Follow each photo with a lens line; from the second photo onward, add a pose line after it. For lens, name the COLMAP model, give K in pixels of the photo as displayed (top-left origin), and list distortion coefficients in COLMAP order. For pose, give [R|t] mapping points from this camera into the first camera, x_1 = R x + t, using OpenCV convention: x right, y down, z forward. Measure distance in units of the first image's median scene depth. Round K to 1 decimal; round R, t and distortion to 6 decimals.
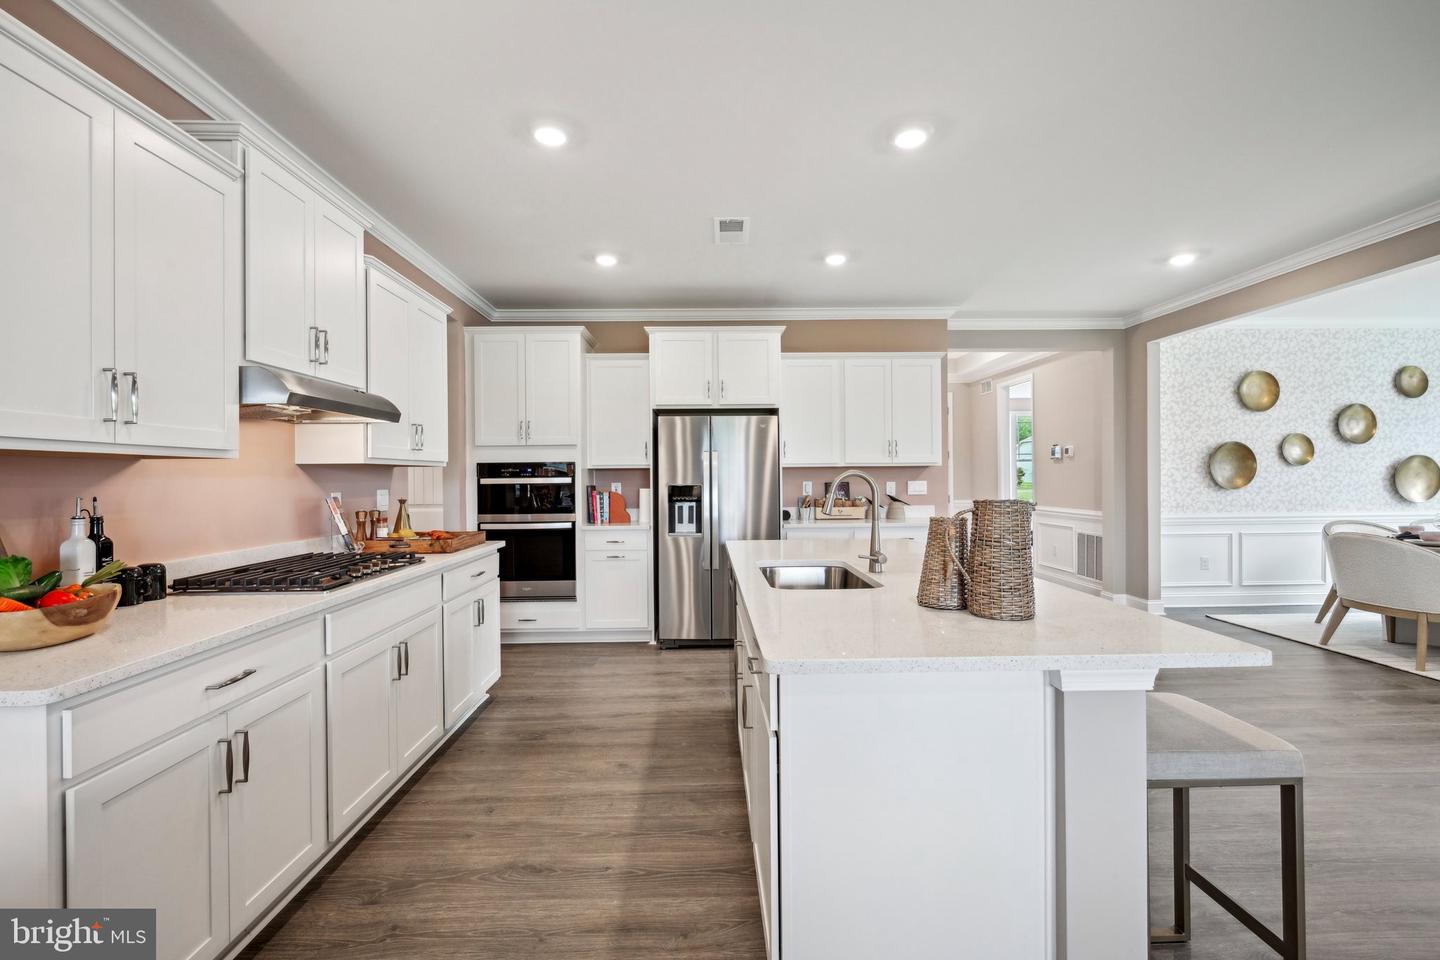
lens RADIAL K [[629.5, 0, 717.1], [0, 629.5, 474.5], [0, 0, 1]] dist [-0.001300, -0.000028]
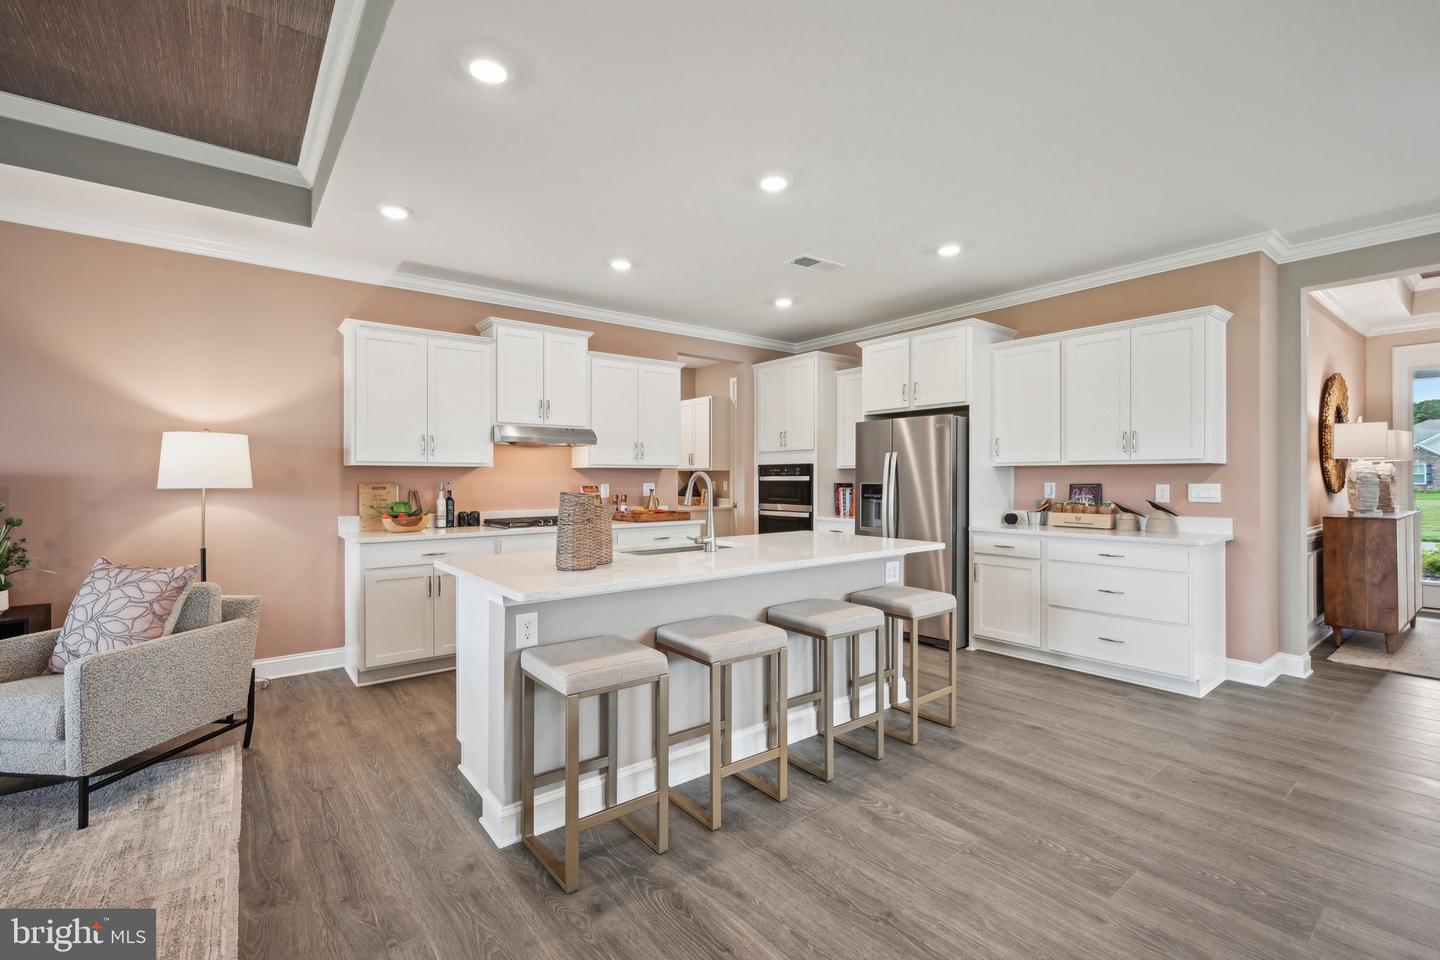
lens RADIAL K [[628.8, 0, 718.4], [0, 628.8, 475.8], [0, 0, 1]] dist [-0.000914, 0.000259]
pose [[0.602966, 0.005761, -0.797746, 0.944251], [-0.001130, 0.999979, 0.006368, -0.005320], [0.797766, -0.002938, 0.602959, 0.182066]]
